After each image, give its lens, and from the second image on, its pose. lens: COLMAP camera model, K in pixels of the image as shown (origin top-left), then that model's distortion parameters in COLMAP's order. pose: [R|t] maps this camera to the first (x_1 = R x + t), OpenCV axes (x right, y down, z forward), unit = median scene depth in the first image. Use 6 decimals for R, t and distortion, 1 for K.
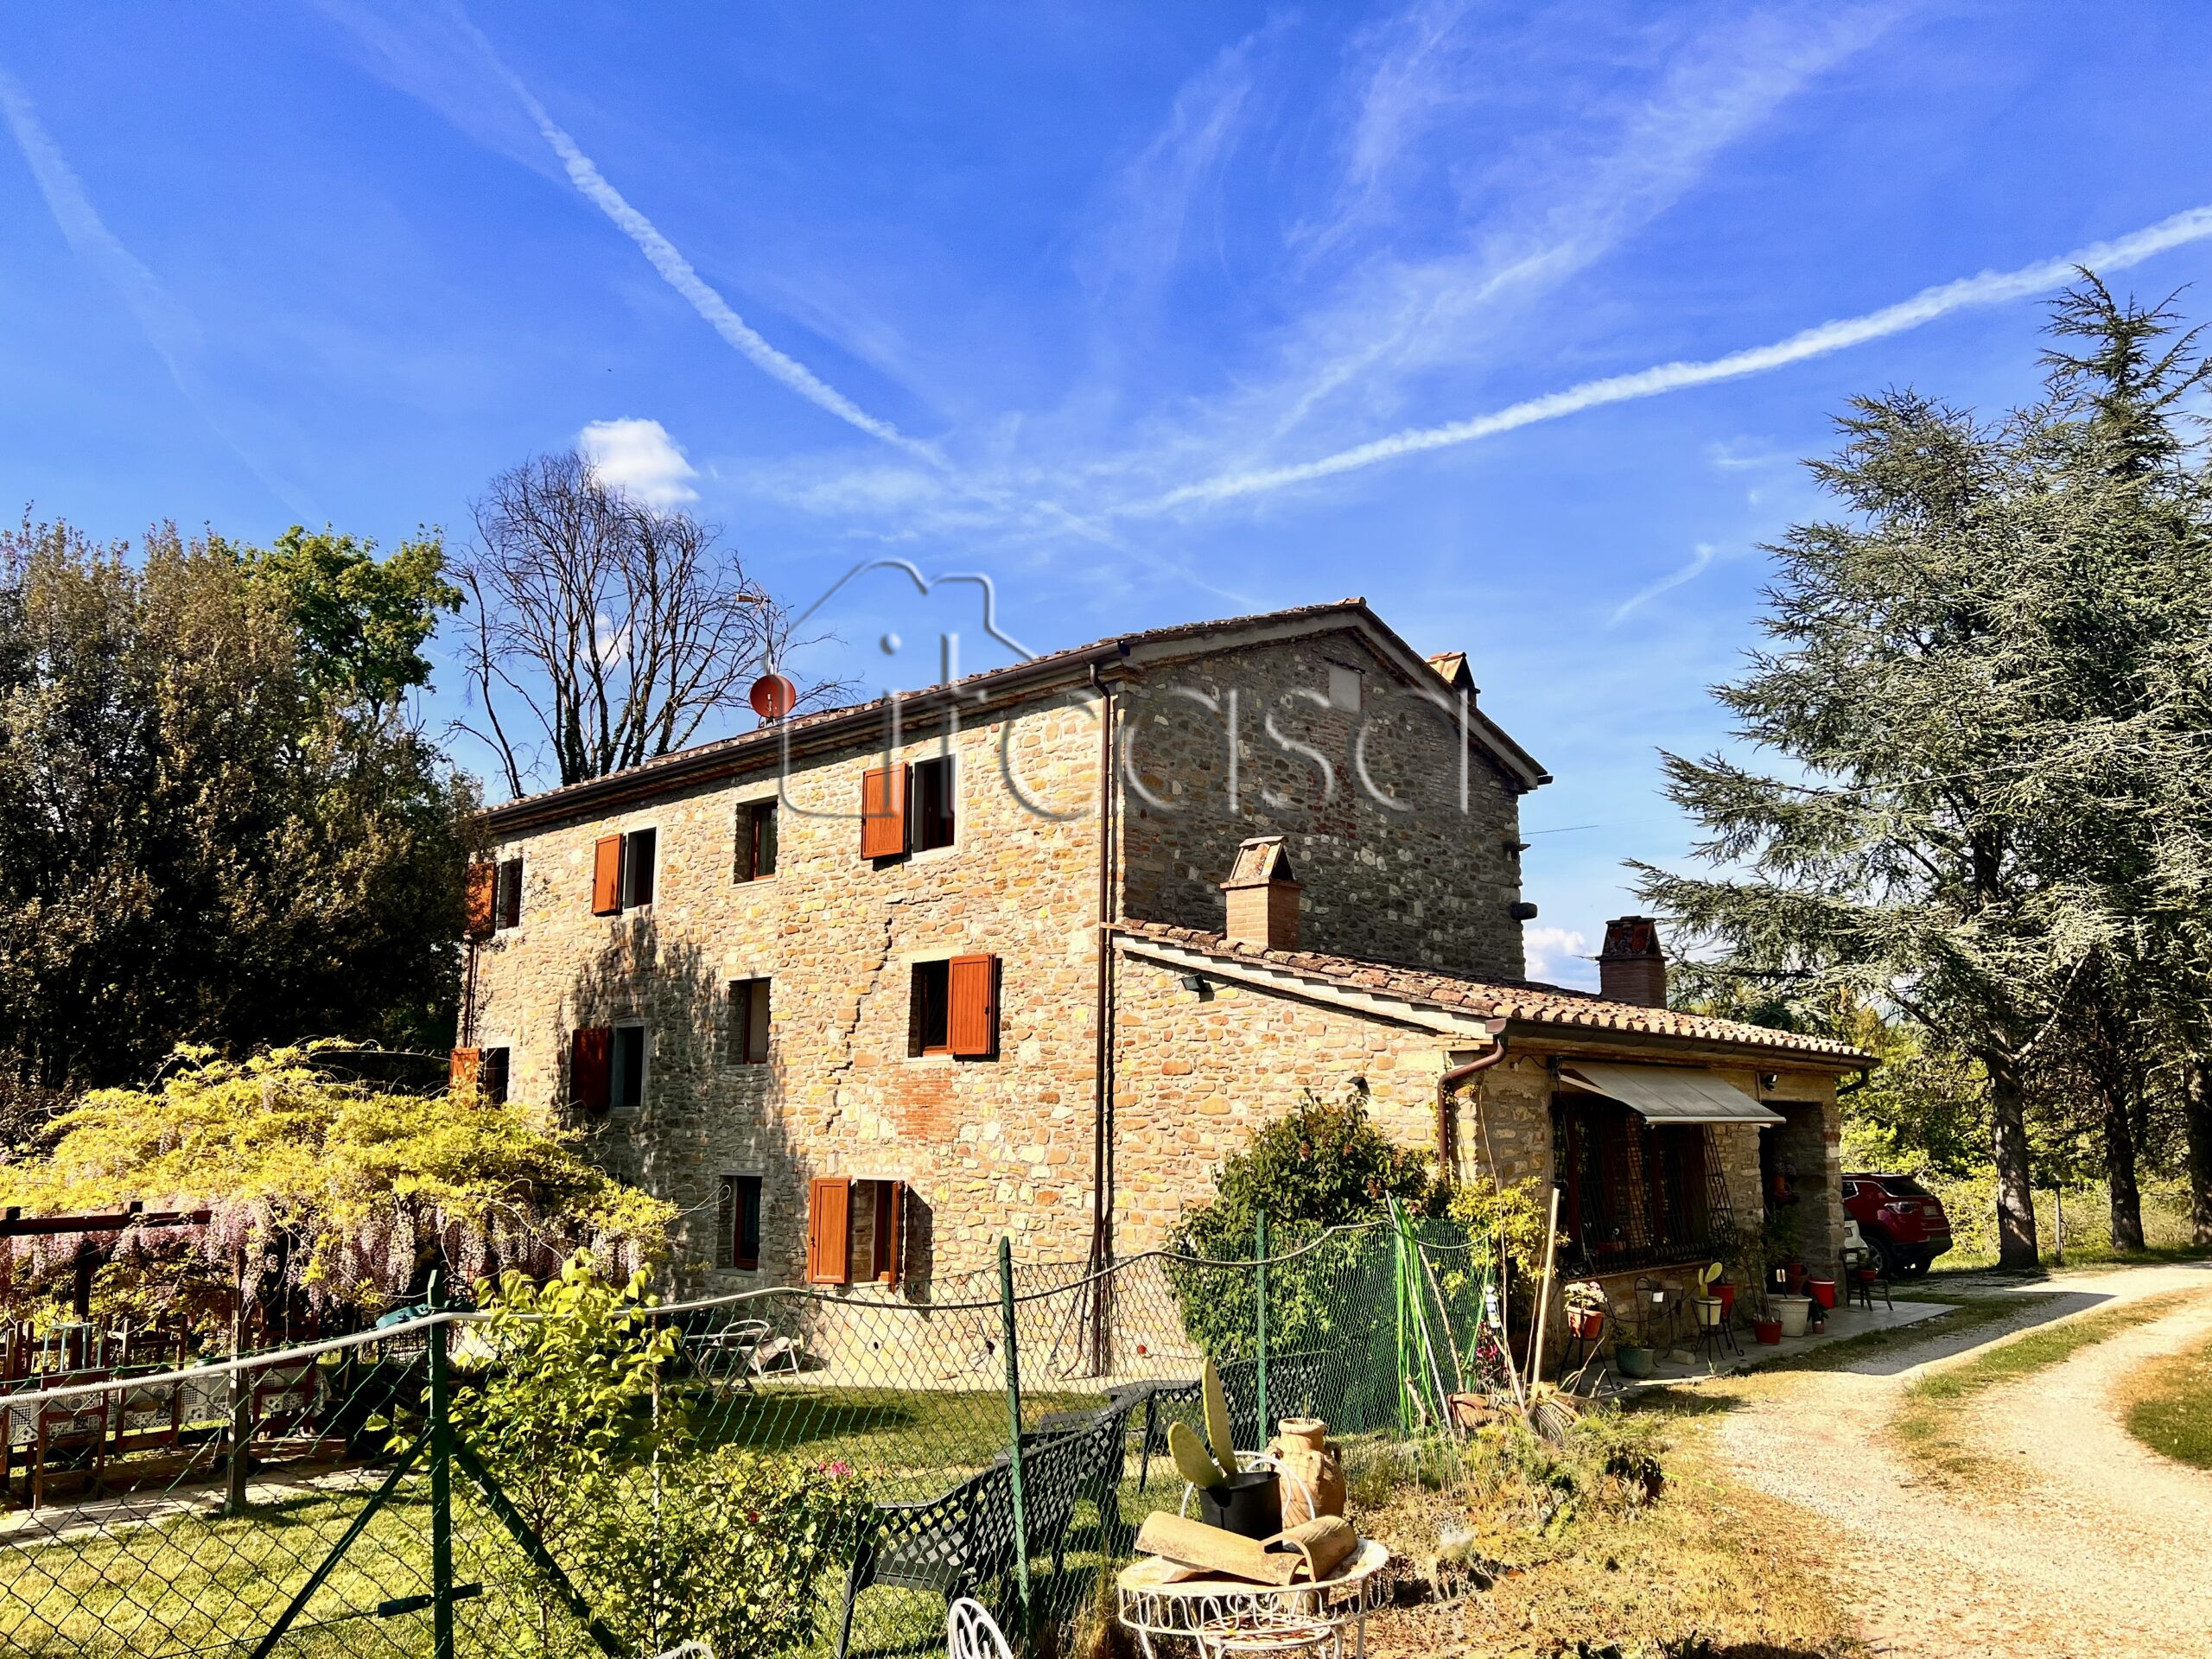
lens RADIAL K [[1652.9, 0, 1111.1], [0, 1652.9, 839.3], [0, 0, 1]] dist [0.066312, -0.071046]
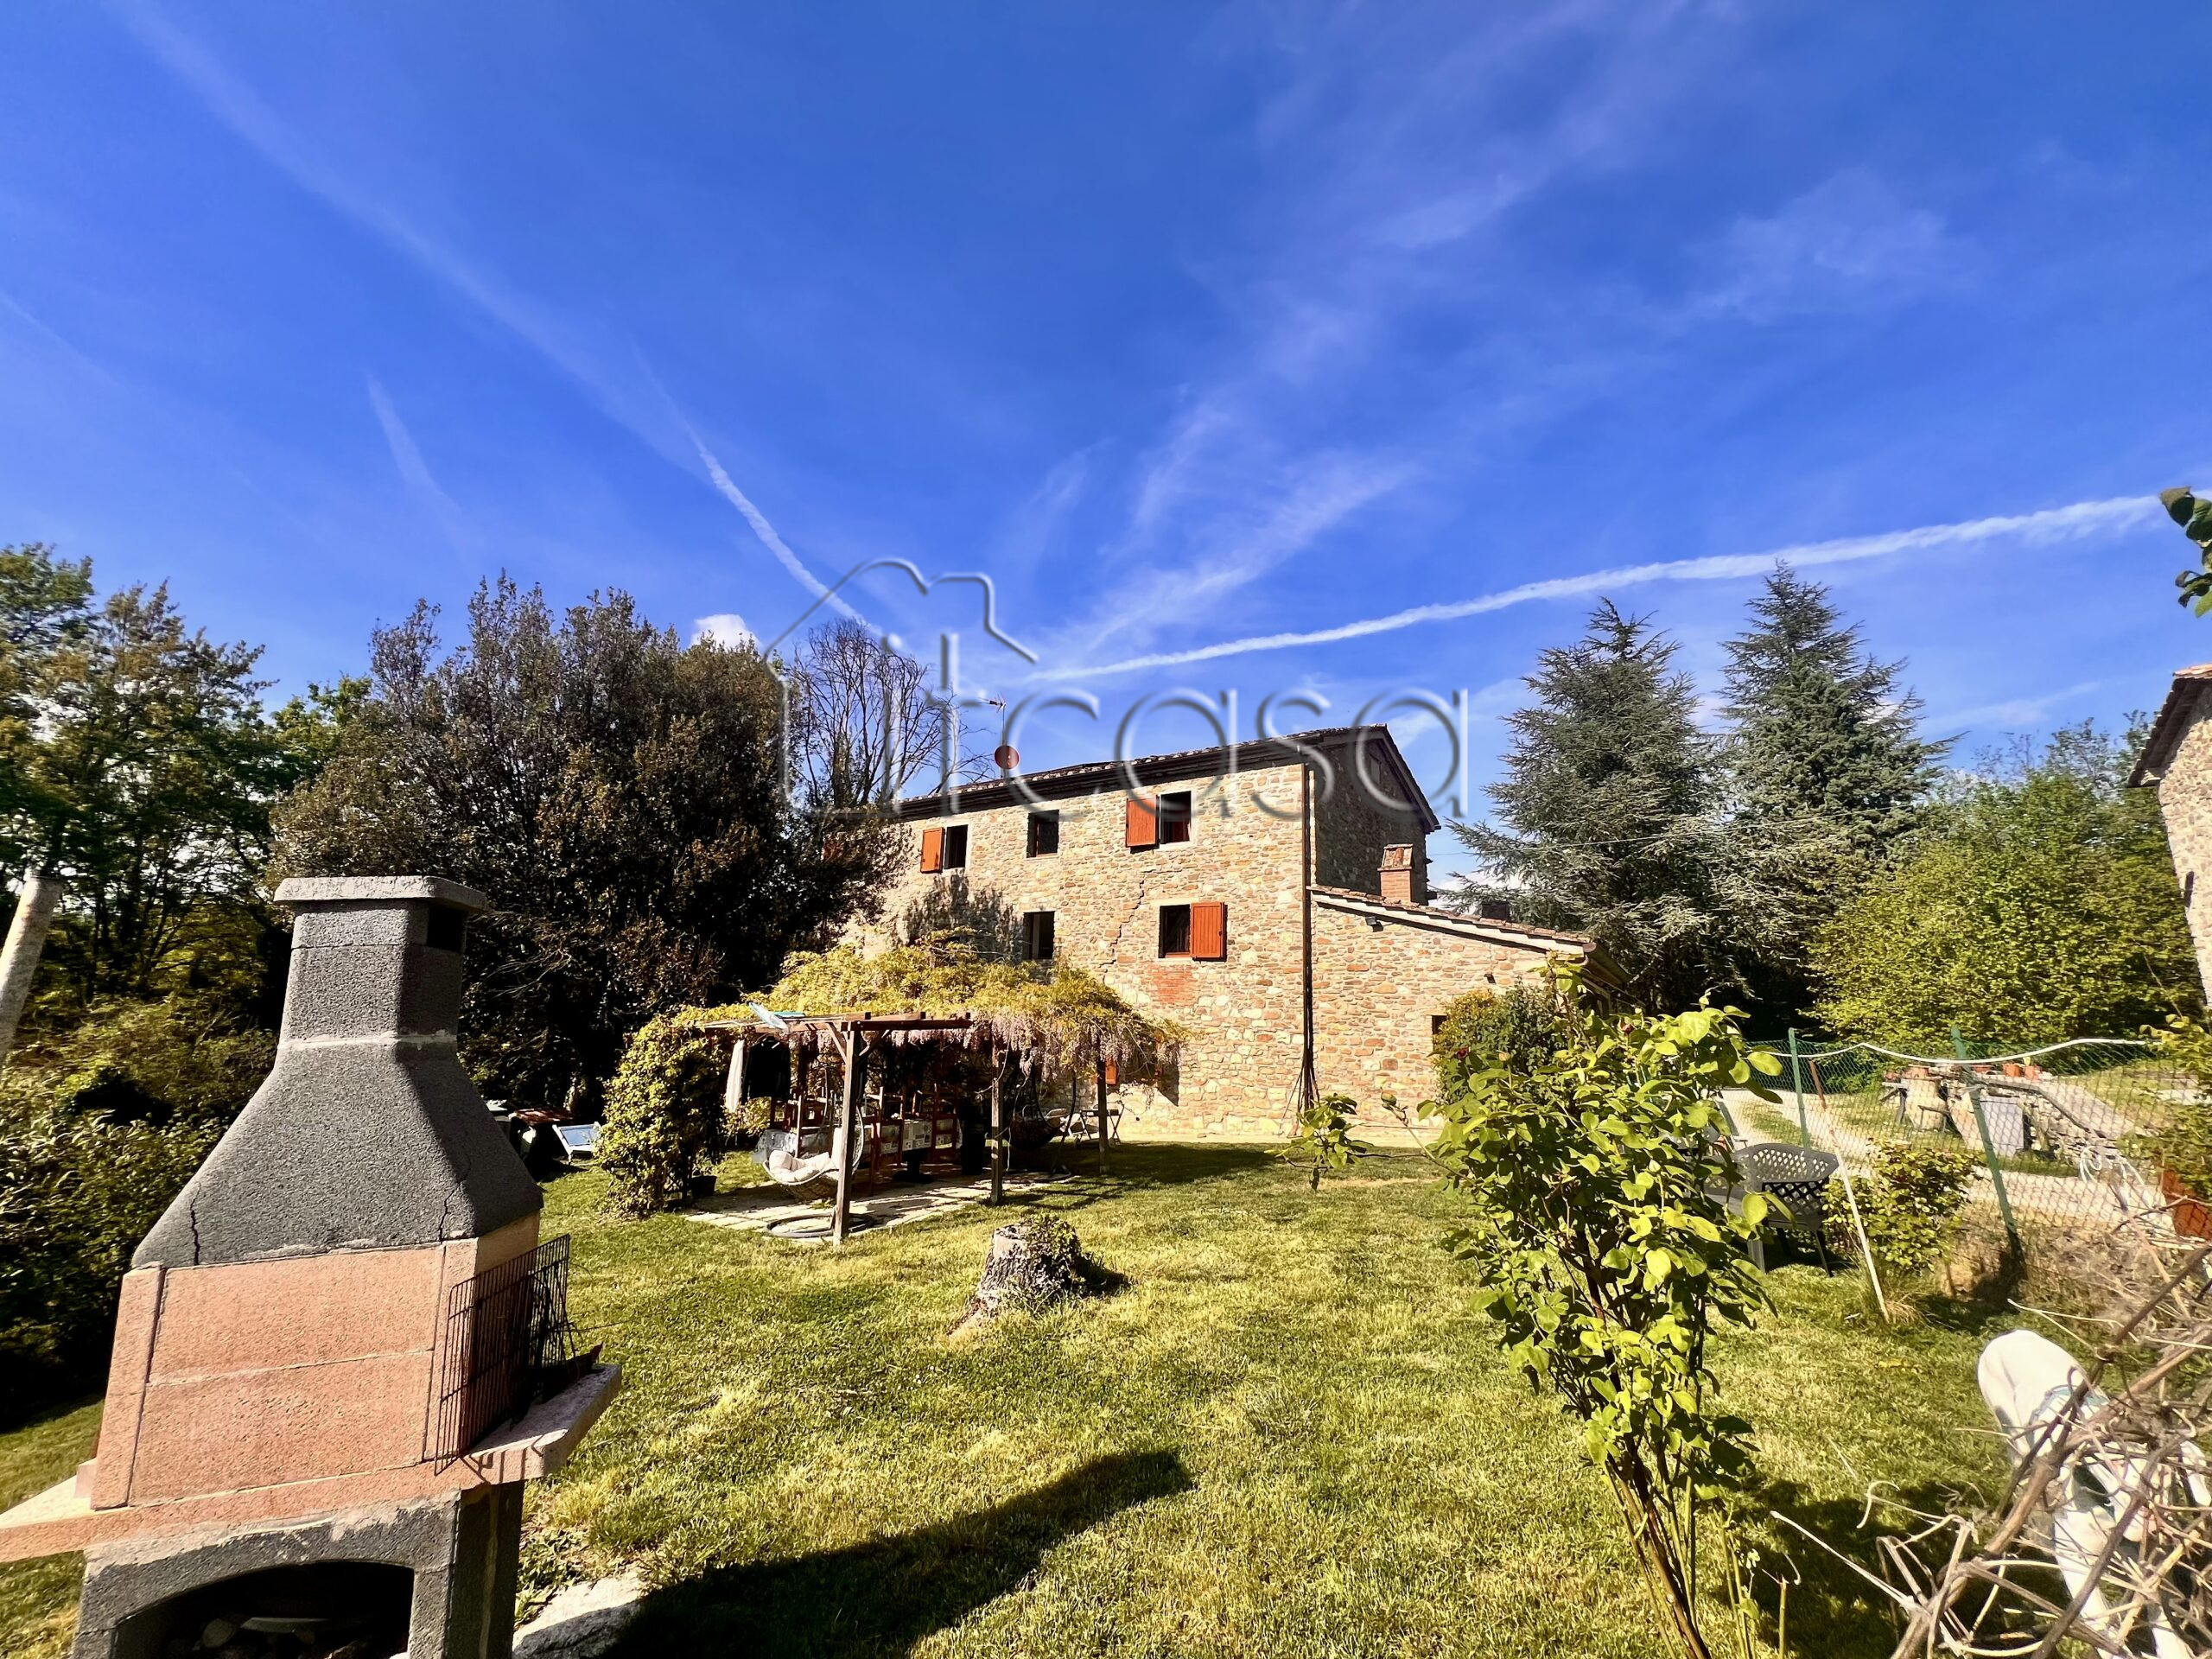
lens RADIAL K [[885.5, 0, 1104.1], [0, 885.5, 817.3], [0, 0, 1]] dist [-0.002825, -0.000078]
pose [[0.988762, 0.061183, 0.136409, -0.295766], [-0.054241, 0.997064, -0.054041, 0.032277], [-0.139315, 0.046035, 0.989178, 0.053813]]
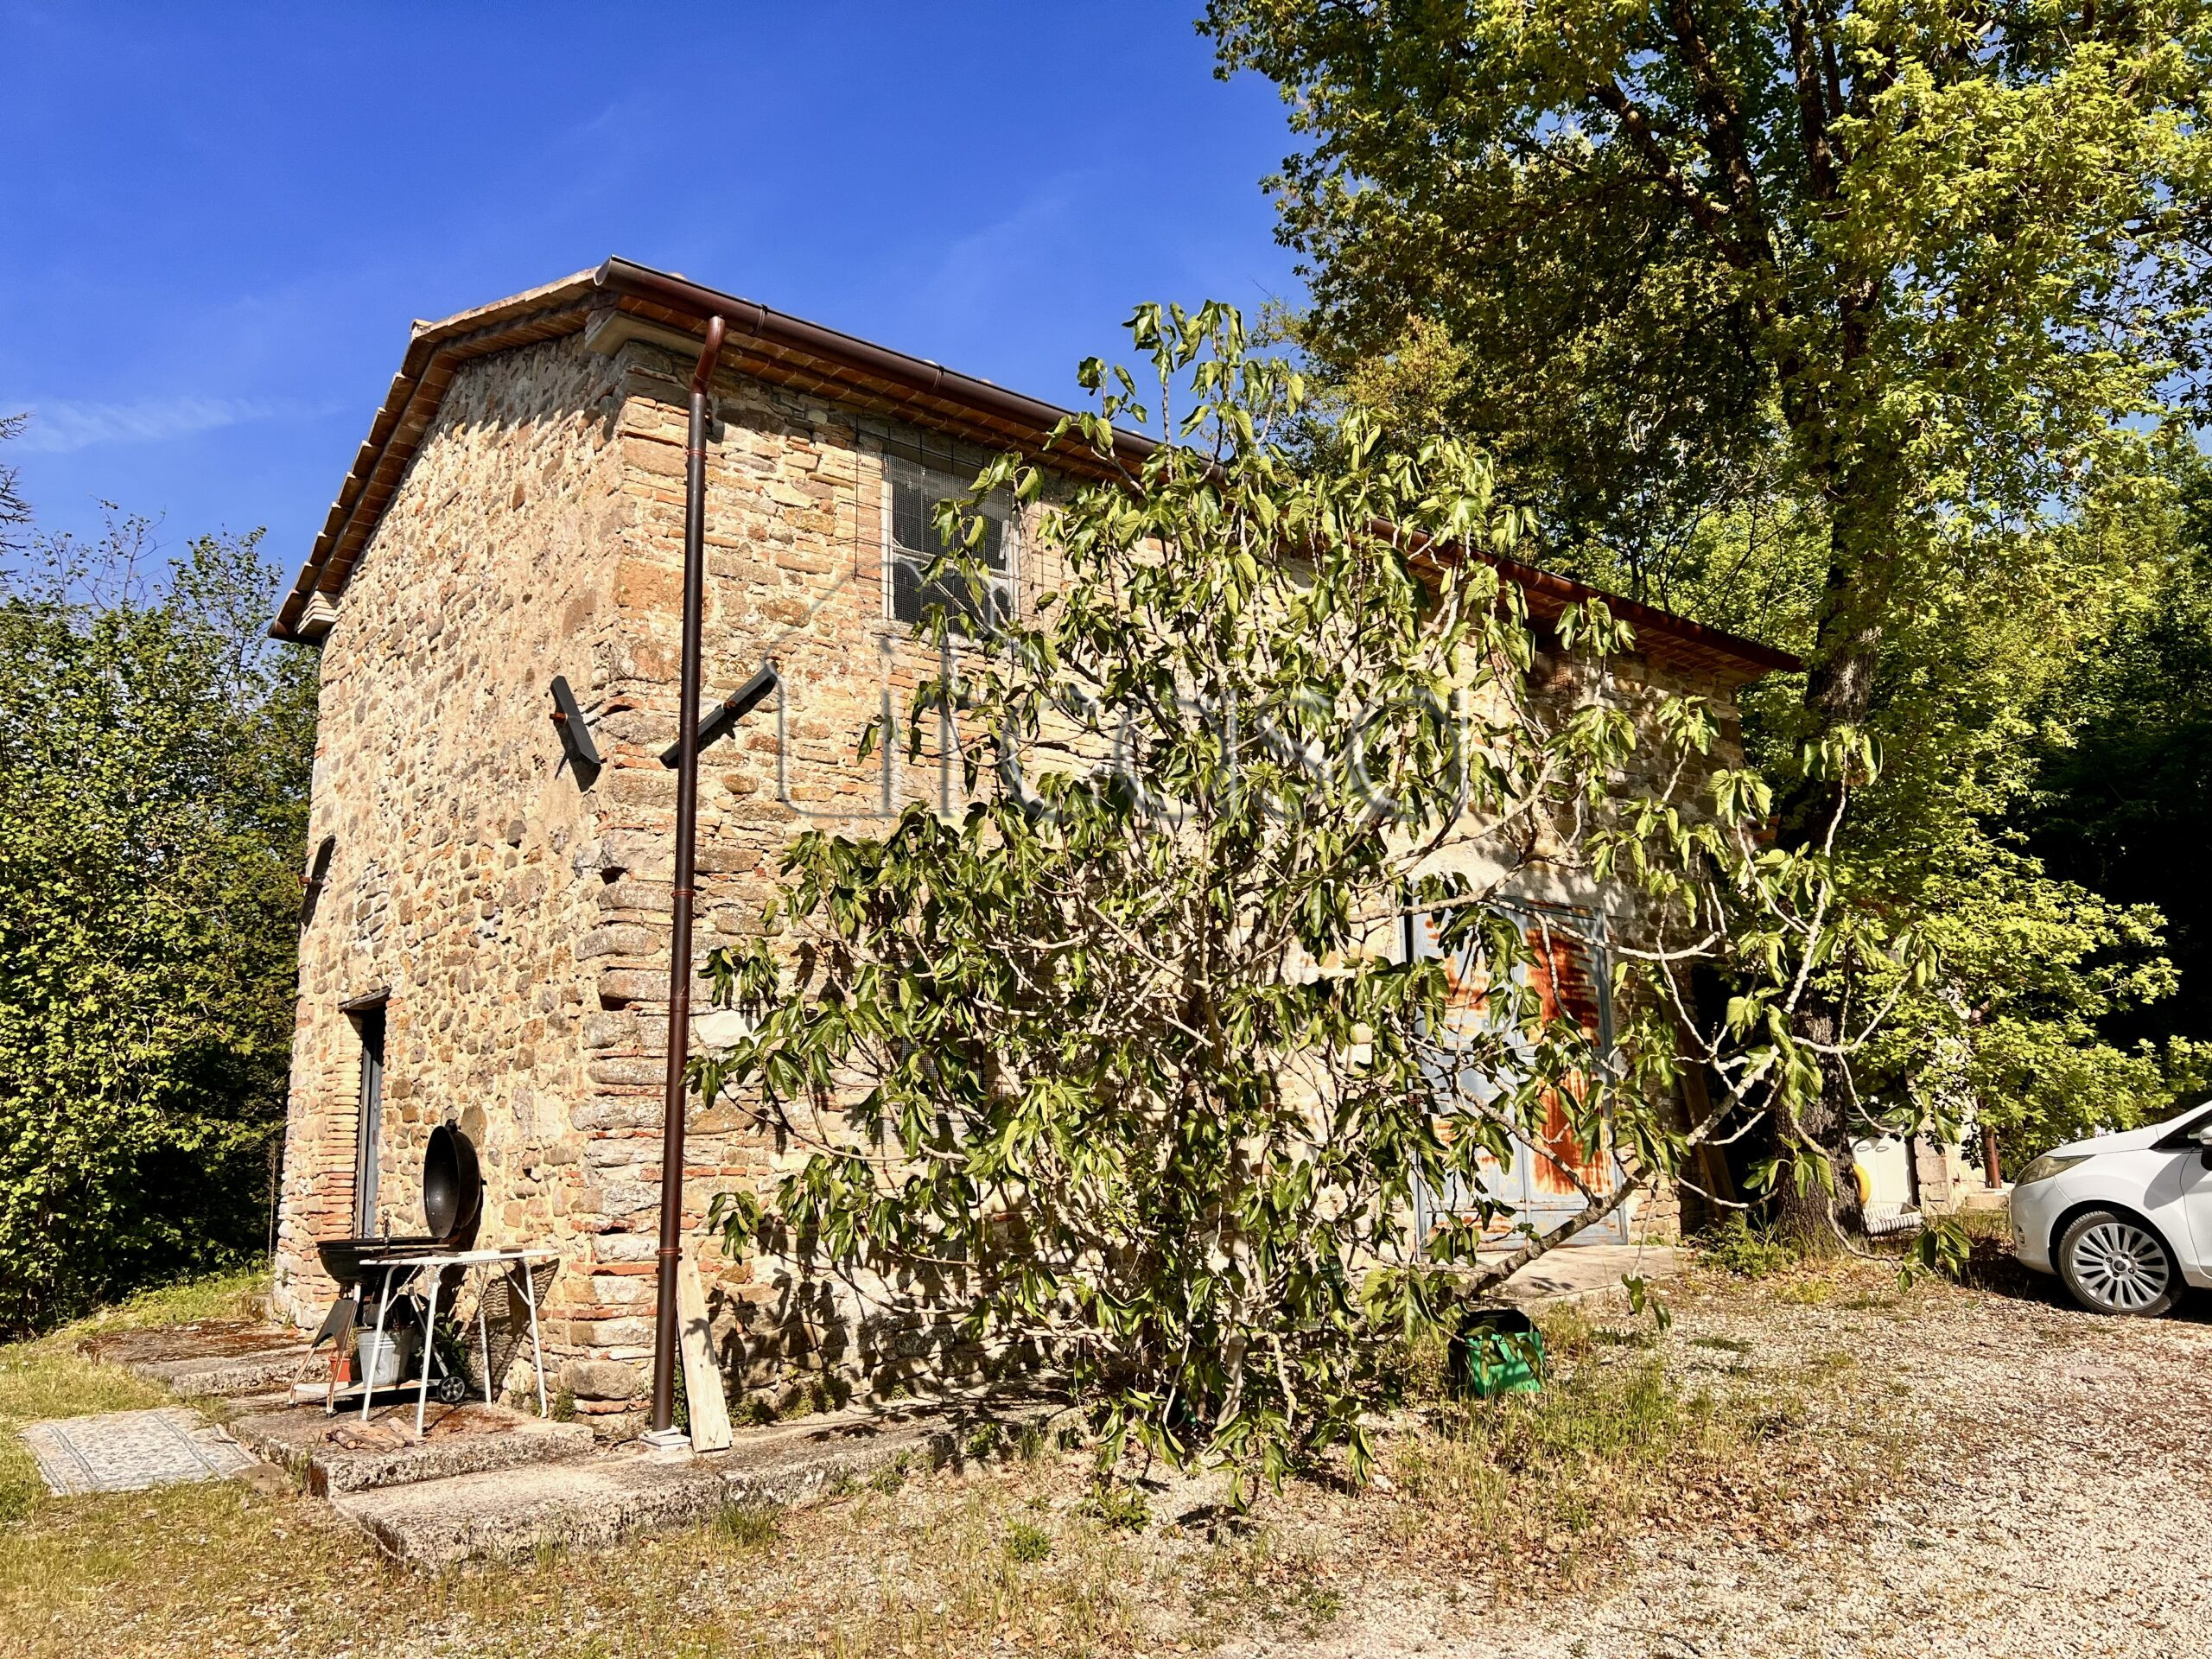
lens RADIAL K [[1652.9, 0, 1097.4], [0, 1652.9, 817.4], [0, 0, 1]] dist [0.066312, -0.071046]
pose [[0.109102, 0.206281, 0.972391, 0.158042], [-0.136560, 0.972066, -0.190890, 0.055537], [-0.984605, -0.111964, 0.134224, 0.313298]]
